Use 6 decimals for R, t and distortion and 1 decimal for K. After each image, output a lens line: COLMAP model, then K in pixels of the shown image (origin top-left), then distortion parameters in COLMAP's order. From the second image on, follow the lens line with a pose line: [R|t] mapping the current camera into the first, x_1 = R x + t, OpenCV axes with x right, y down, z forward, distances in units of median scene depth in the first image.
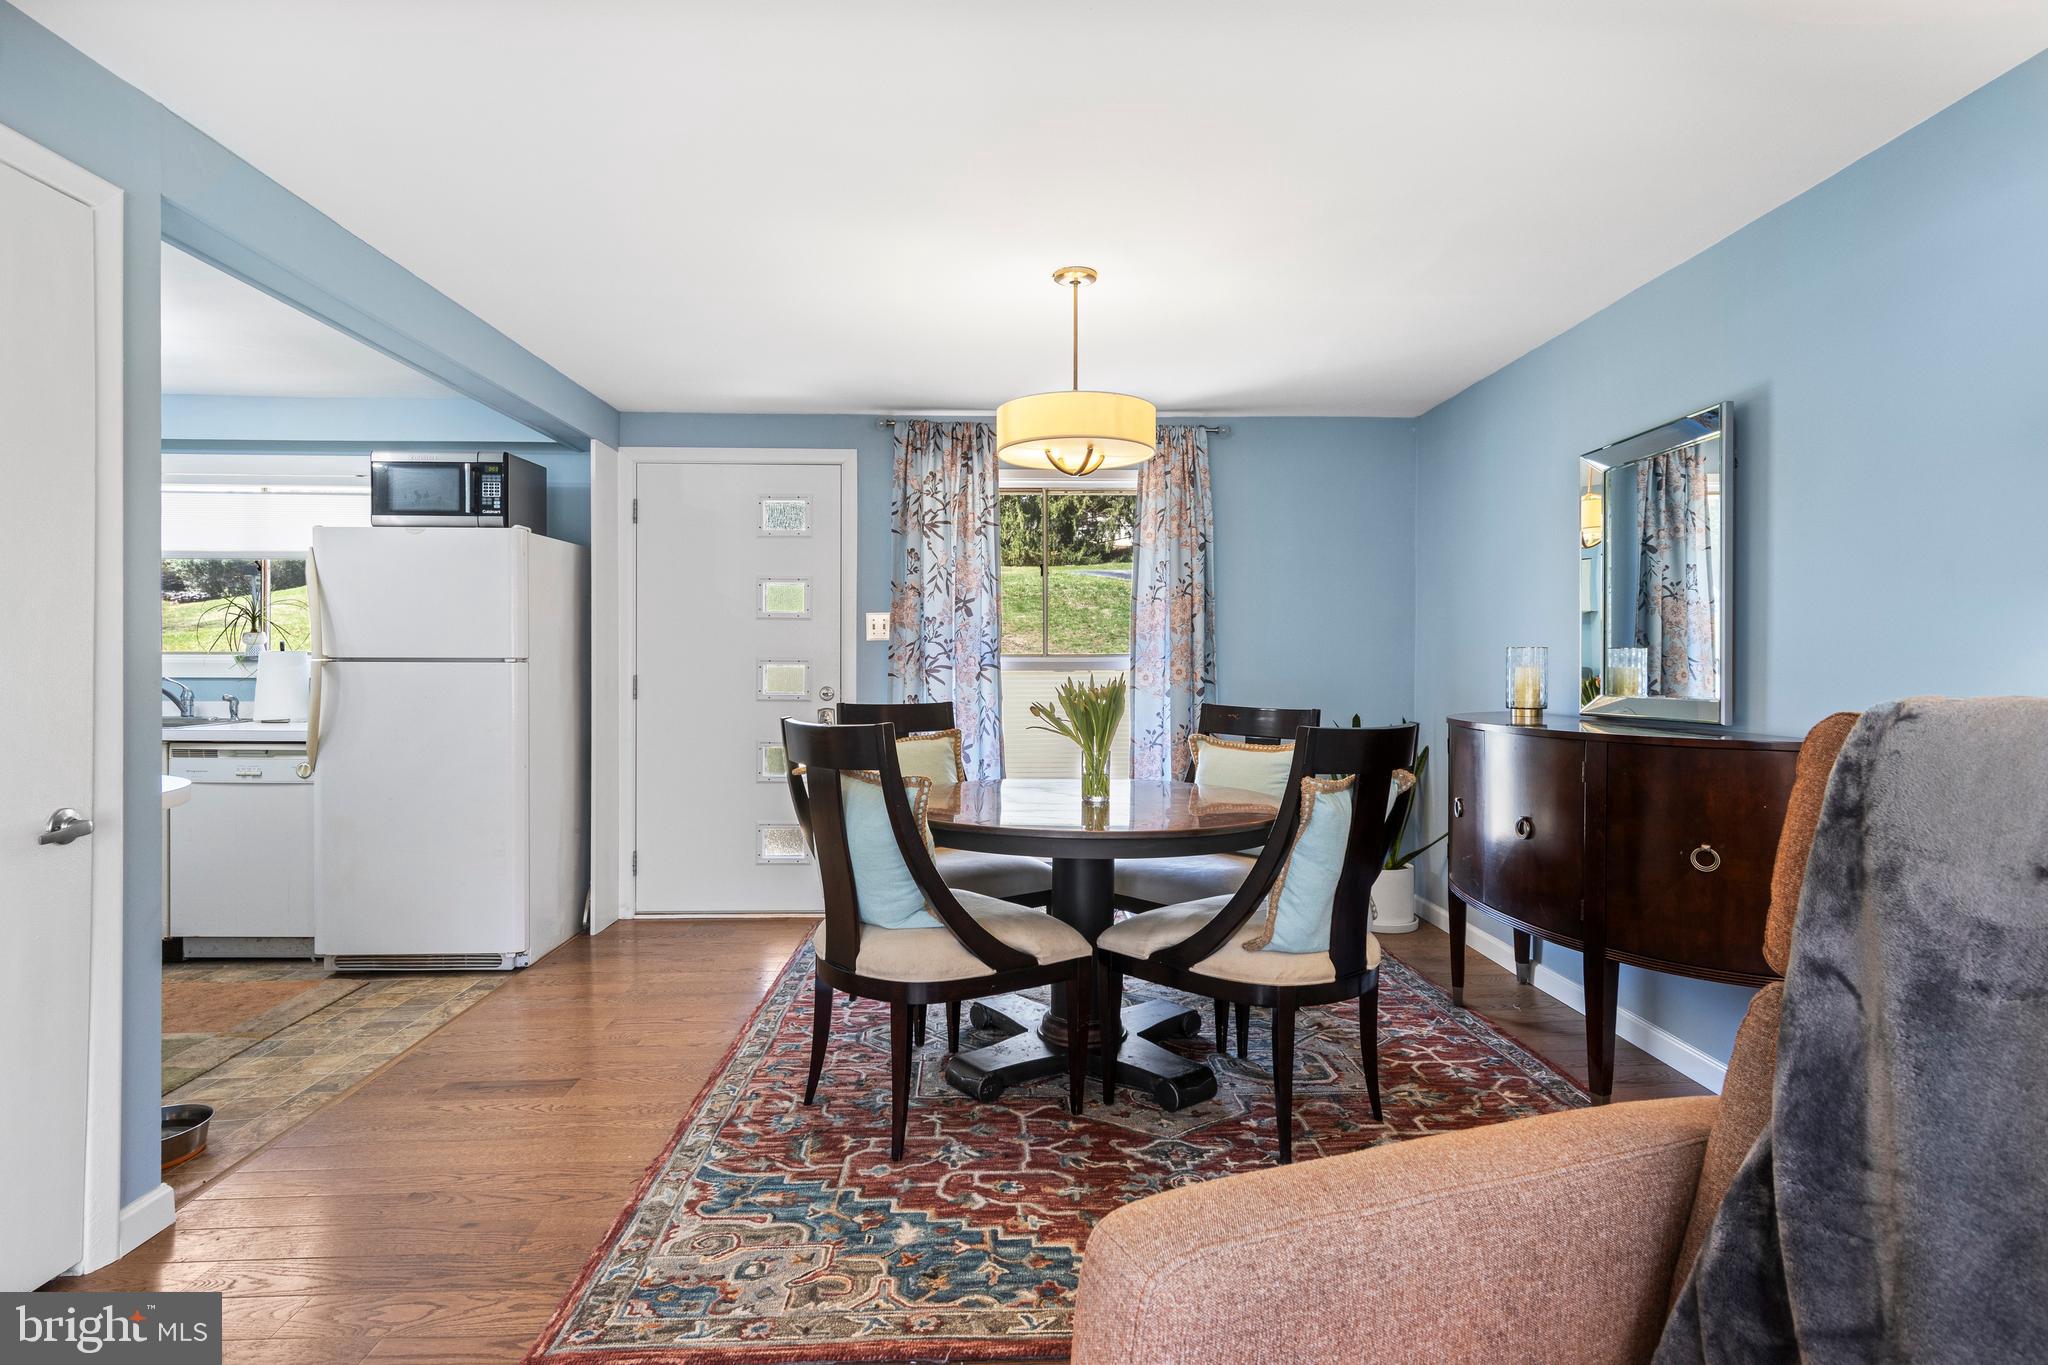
lens RADIAL K [[1074.3, 0, 1021.9], [0, 1074.3, 668.9], [0, 0, 1]] dist [0.002278, 0.000377]
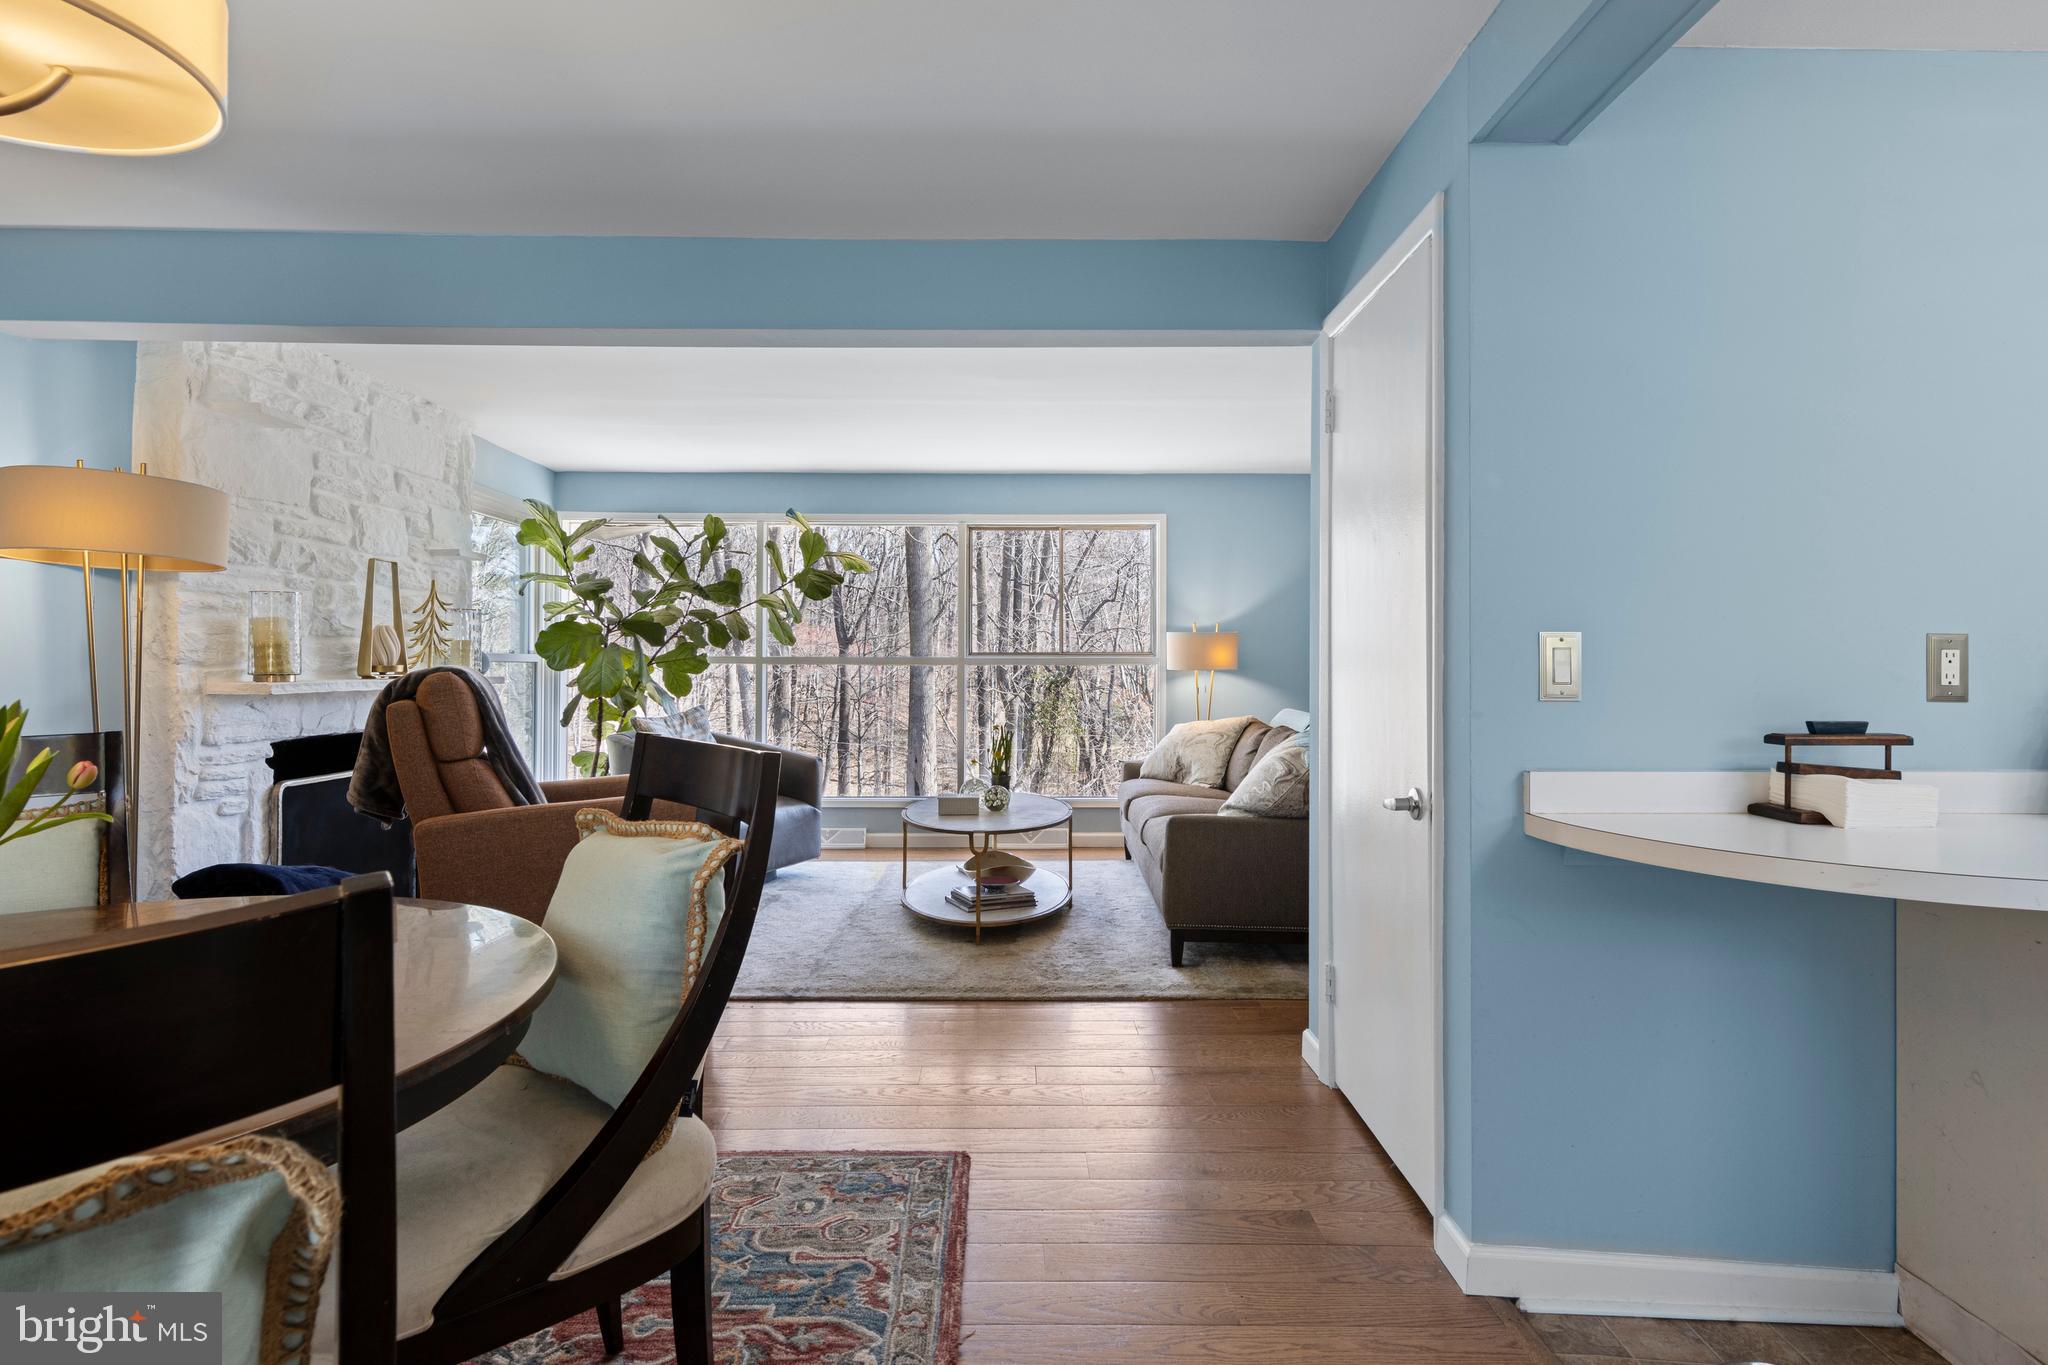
lens RADIAL K [[1074.3, 0, 1027.2], [0, 1074.3, 645.8], [0, 0, 1]] dist [0.002278, 0.000377]
pose [[-0.999865, -0.006543, 0.015087, -0.232010], [-0.006713, 0.999914, -0.011247, -0.001983], [-0.015012, -0.011347, -0.999823, 1.001112]]
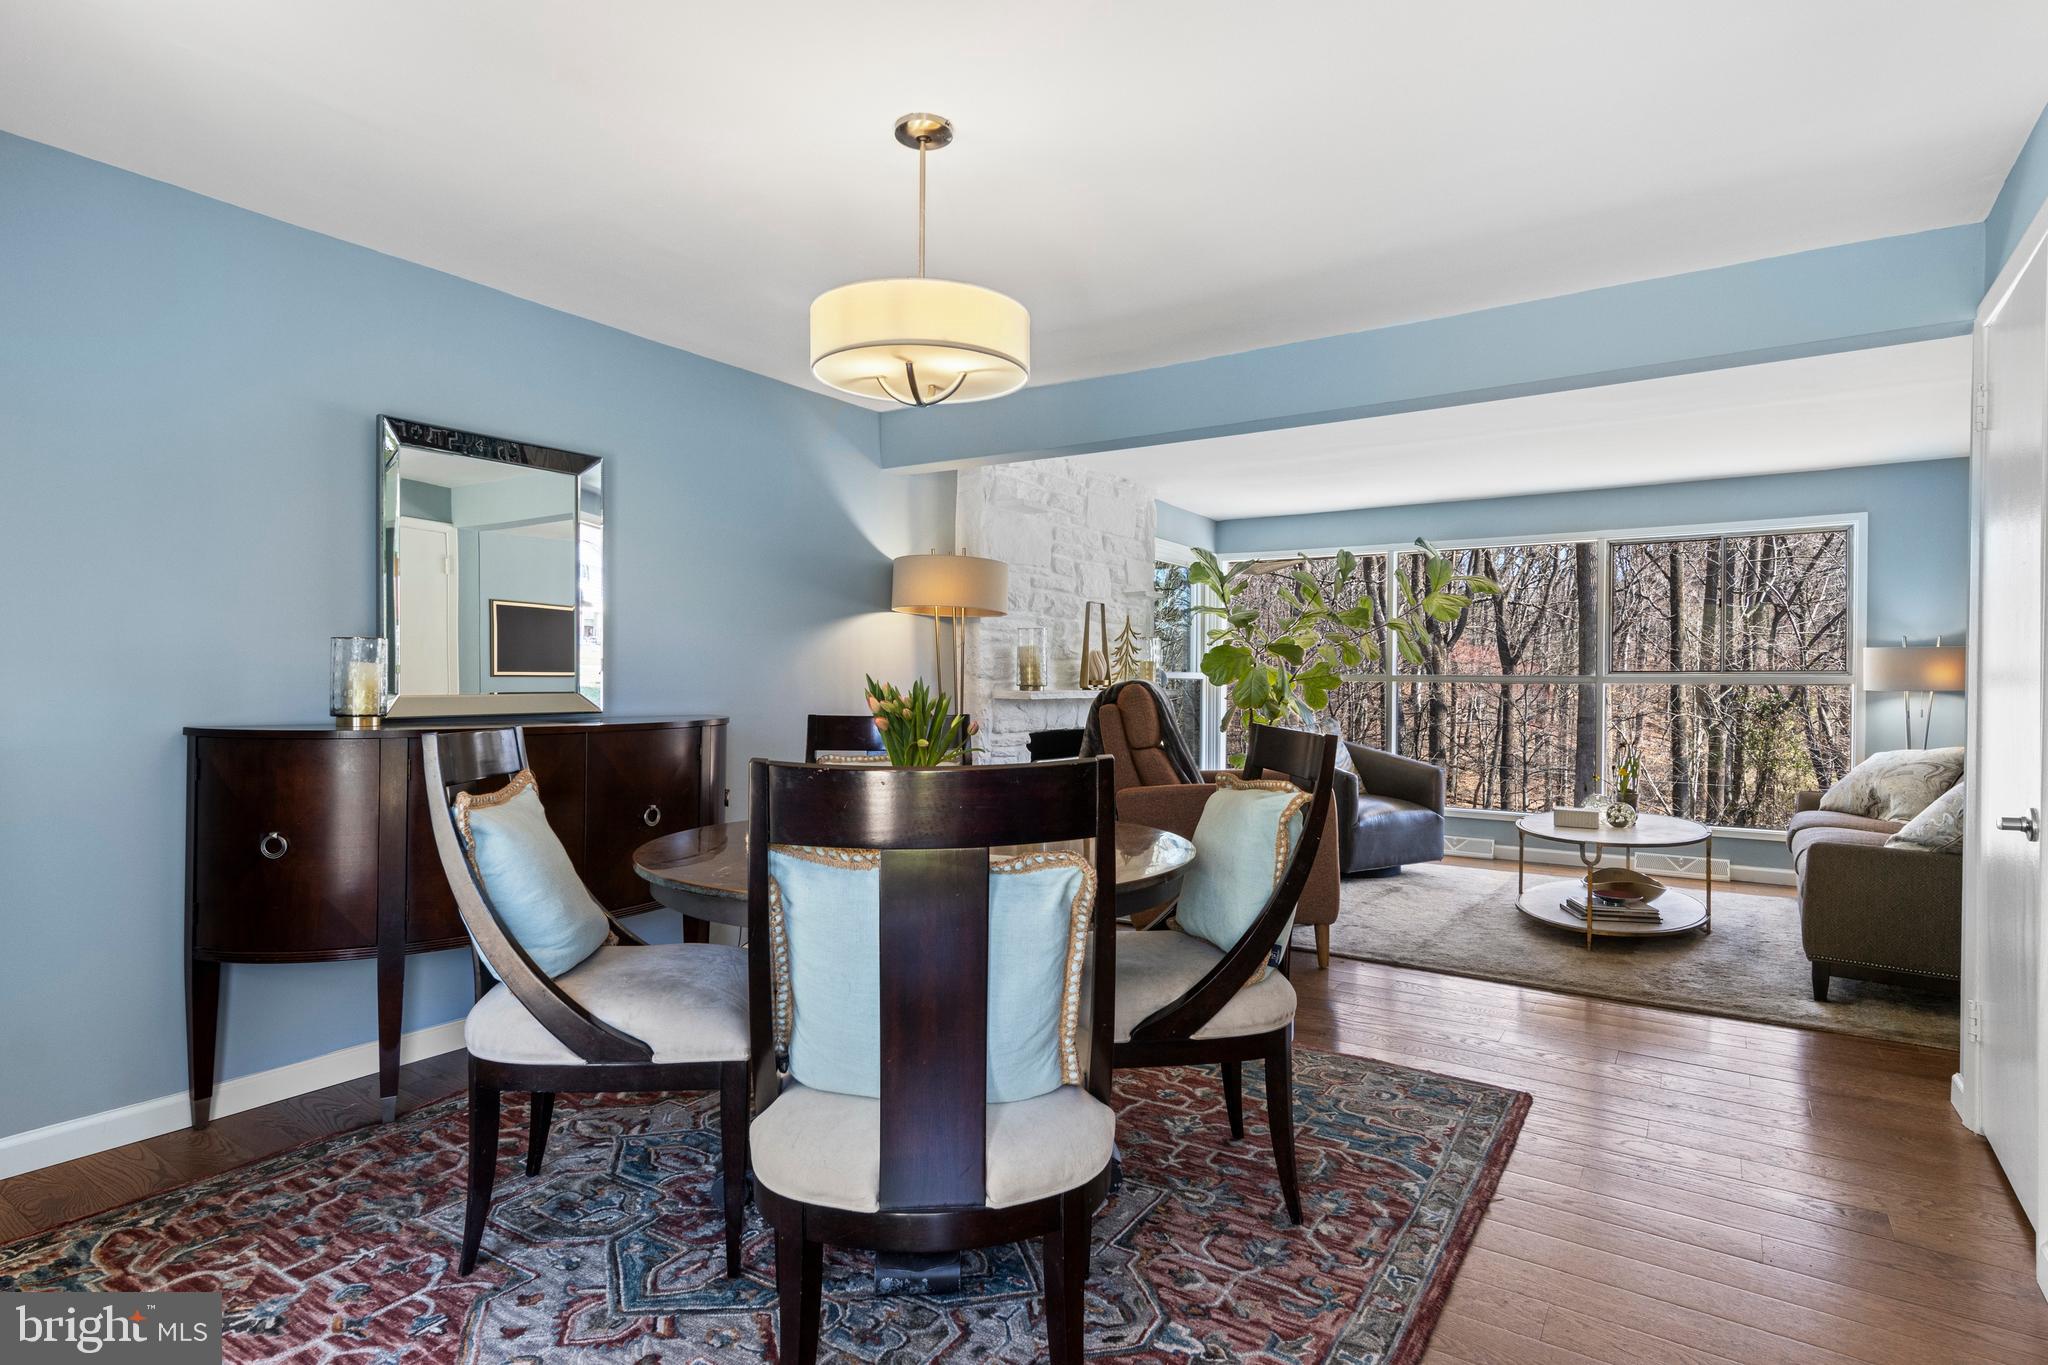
lens RADIAL K [[1052.2, 0, 1024.8], [0, 1052.2, 687.6], [0, 0, 1]] dist [0.003939, 0.003353]
pose [[-0.815831, -0.014487, 0.578109, -0.314517], [-0.008347, 0.999877, 0.013276, 0.001415], [-0.578230, 0.006006, -0.815851, 1.148212]]
